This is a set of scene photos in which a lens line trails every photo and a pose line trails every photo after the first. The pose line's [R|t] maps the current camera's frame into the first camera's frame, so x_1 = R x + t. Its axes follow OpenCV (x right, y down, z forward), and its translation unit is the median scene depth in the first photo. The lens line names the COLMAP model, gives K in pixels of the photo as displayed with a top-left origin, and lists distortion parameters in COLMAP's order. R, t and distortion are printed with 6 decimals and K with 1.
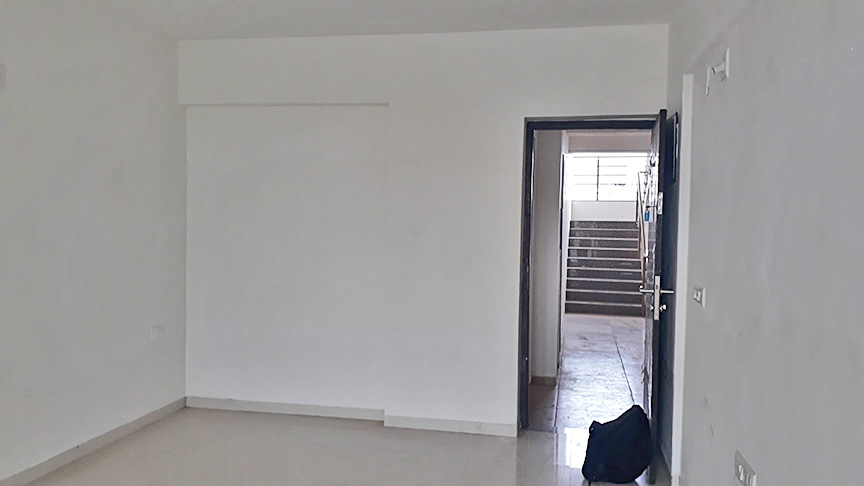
lens RADIAL K [[678.1, 0, 432.1], [0, 678.1, 245.0], [0, 0, 1]] dist [0.040649, -0.019222]
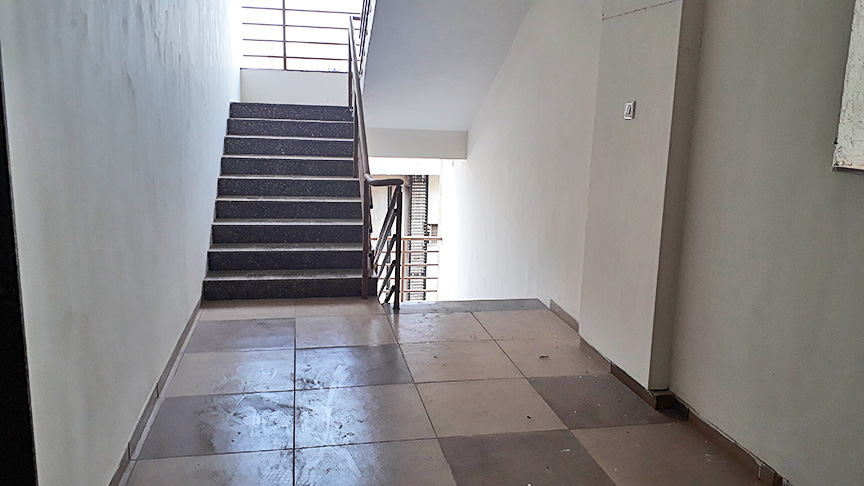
lens RADIAL K [[678.1, 0, 433.5], [0, 678.1, 243.6], [0, 0, 1]] dist [0.040649, -0.019222]
pose [[0.918929, -0.065689, 0.388915, 0.146194], [0.007425, 0.988740, 0.149459, -0.006667], [-0.394354, -0.134454, 0.909069, 0.474149]]
